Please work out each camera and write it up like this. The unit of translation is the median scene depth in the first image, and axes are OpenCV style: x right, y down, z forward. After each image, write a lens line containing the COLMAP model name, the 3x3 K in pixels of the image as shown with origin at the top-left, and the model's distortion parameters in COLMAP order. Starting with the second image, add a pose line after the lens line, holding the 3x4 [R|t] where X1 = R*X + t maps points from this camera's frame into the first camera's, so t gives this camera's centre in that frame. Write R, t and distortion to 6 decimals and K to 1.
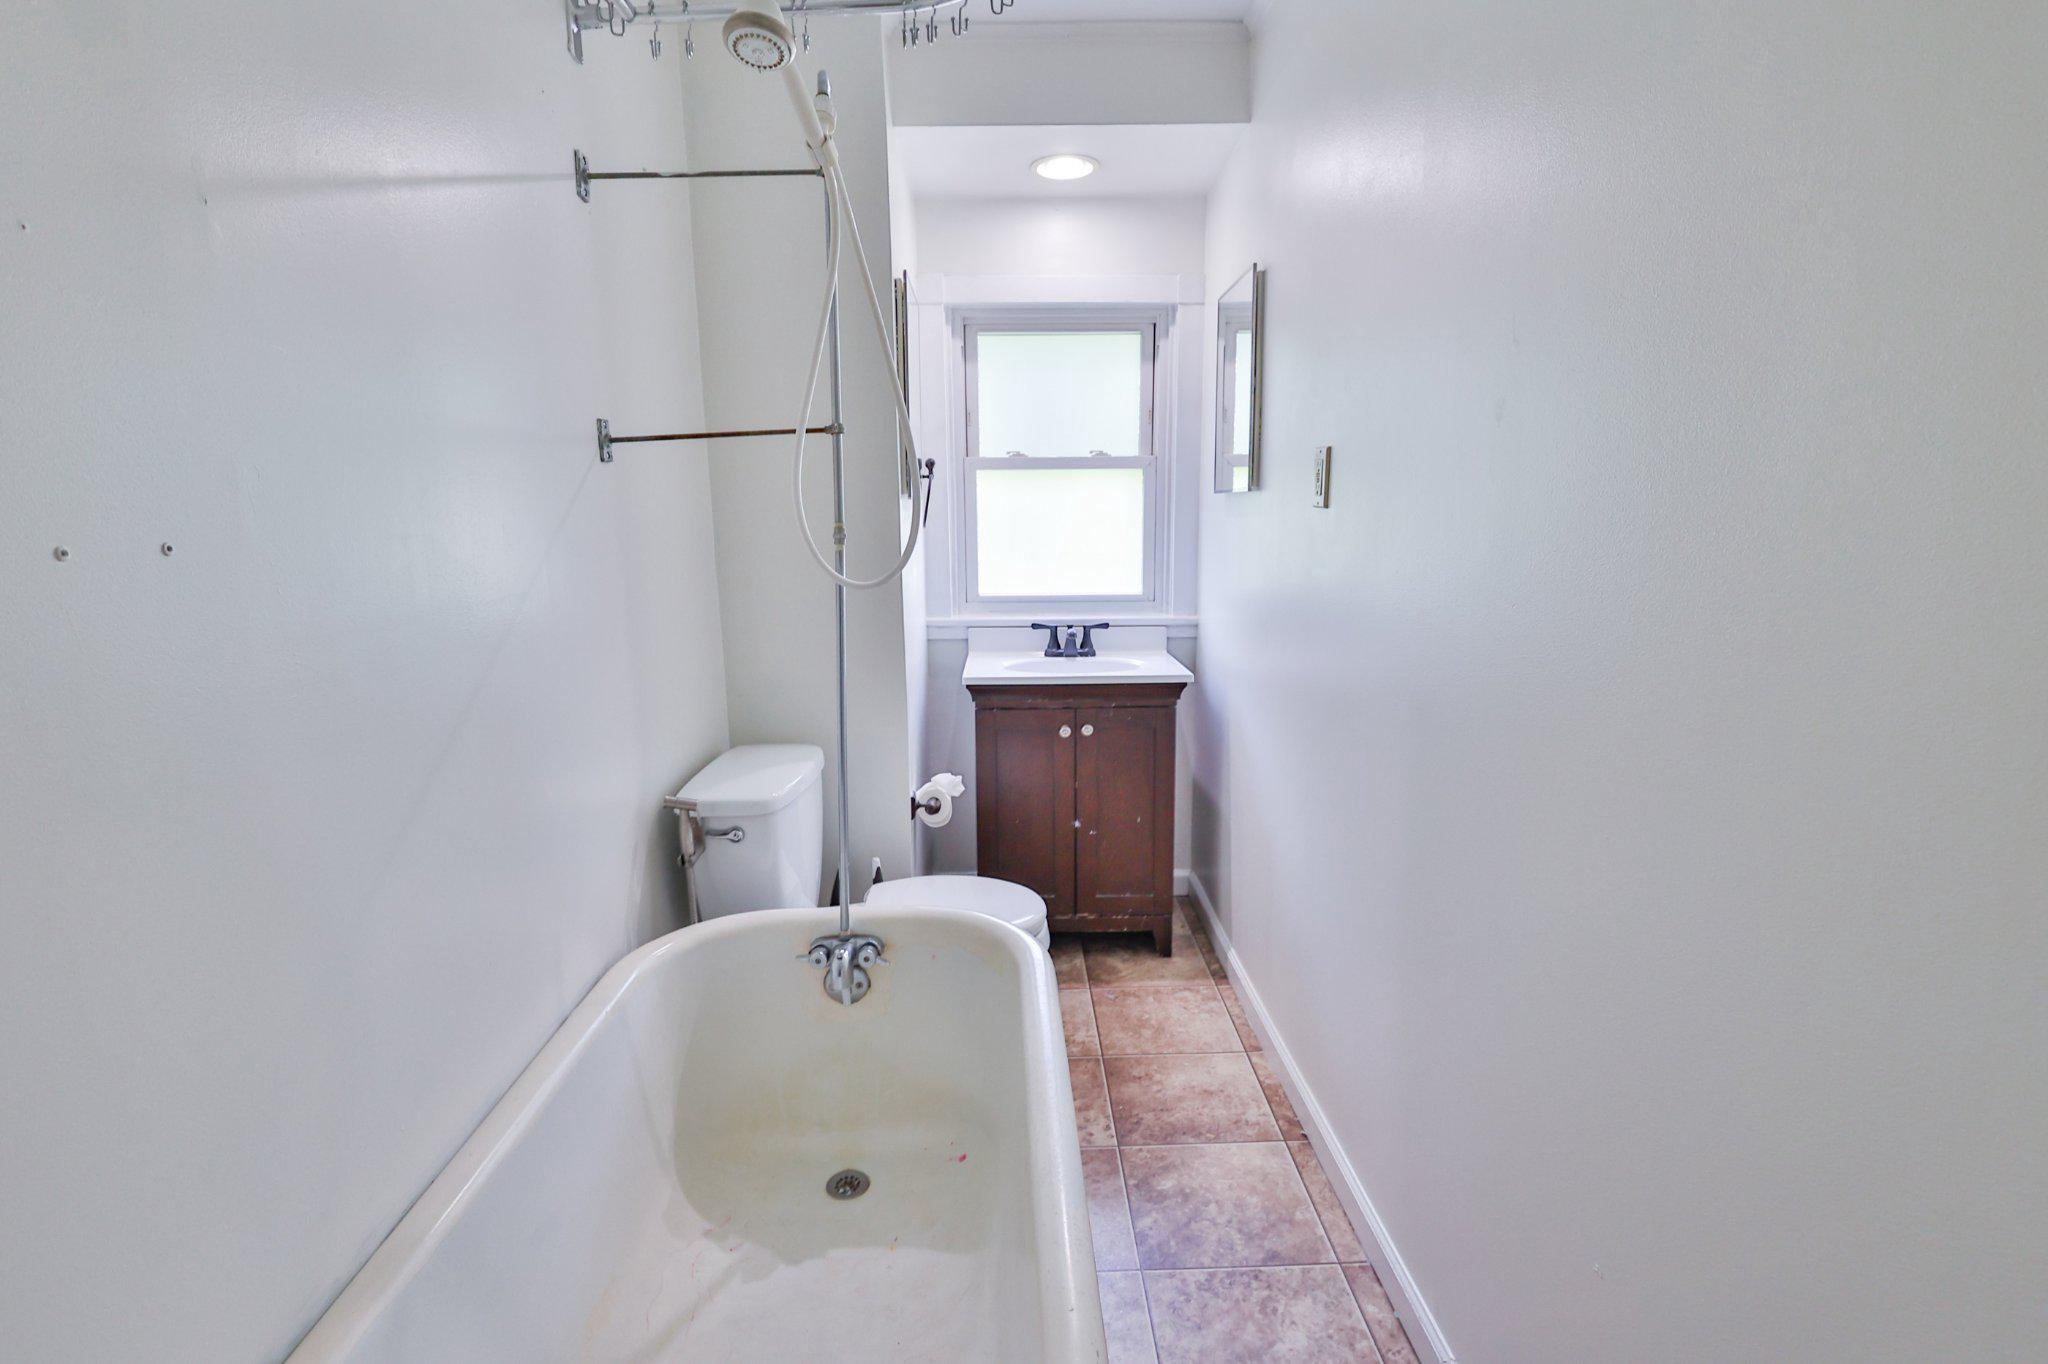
lens RADIAL K [[997.5, 0, 1023.5], [0, 997.5, 682.1], [0, 0, 1]] dist [-0.004557, 0.002209]
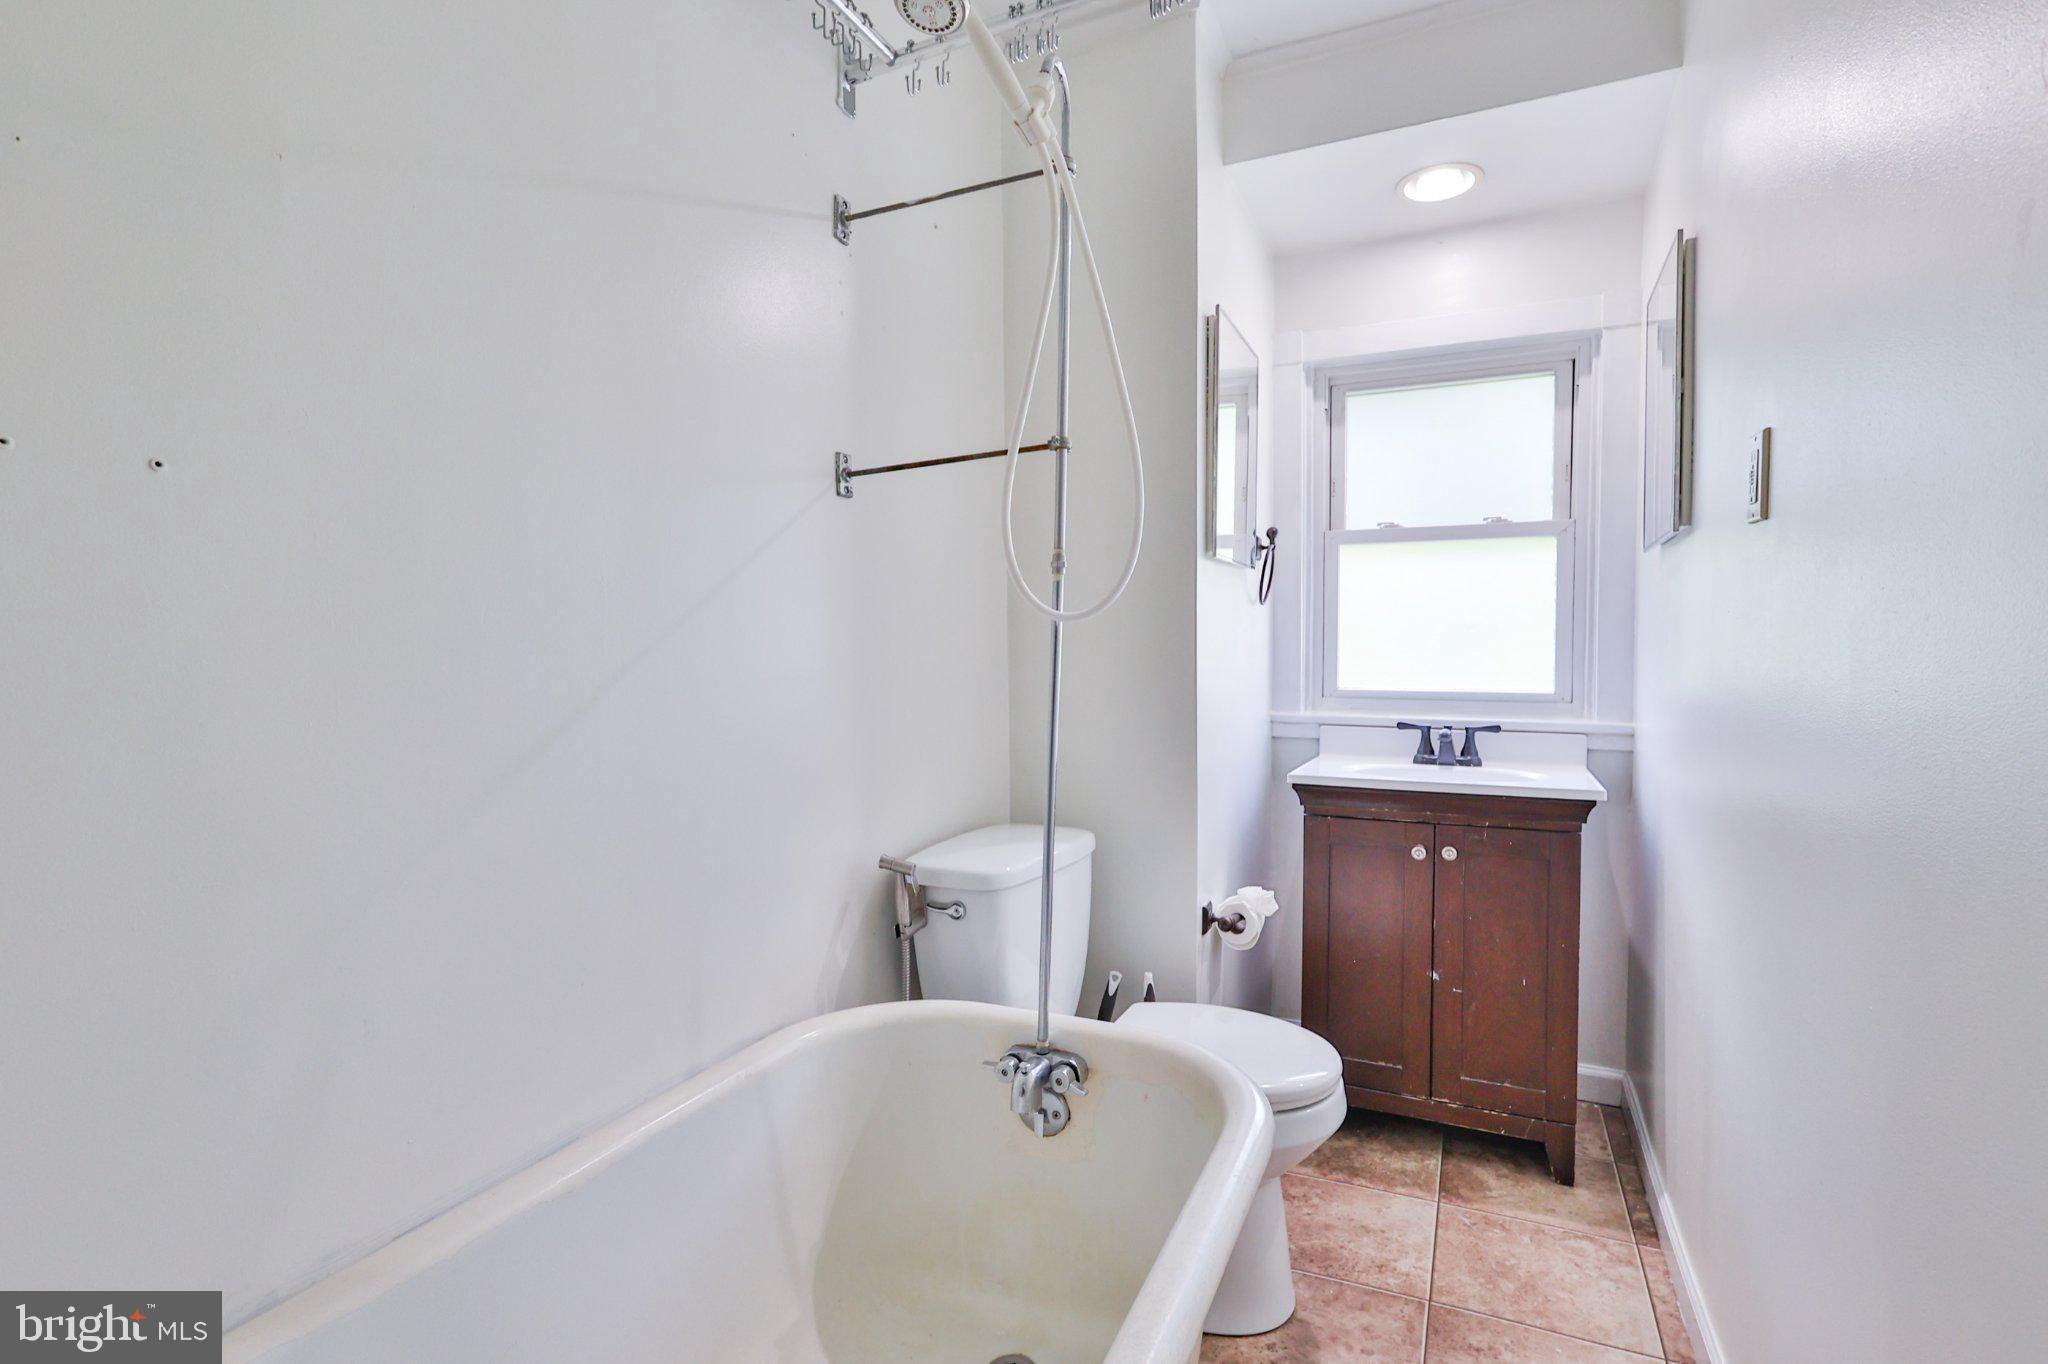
lens RADIAL K [[997.5, 0, 1023.5], [0, 997.5, 682.1], [0, 0, 1]] dist [-0.004557, 0.002209]
pose [[0.897288, 0.023152, -0.440839, 0.106080], [-0.084001, 0.989332, -0.119018, 0.036667], [0.433380, 0.143824, 0.889661, 0.145101]]
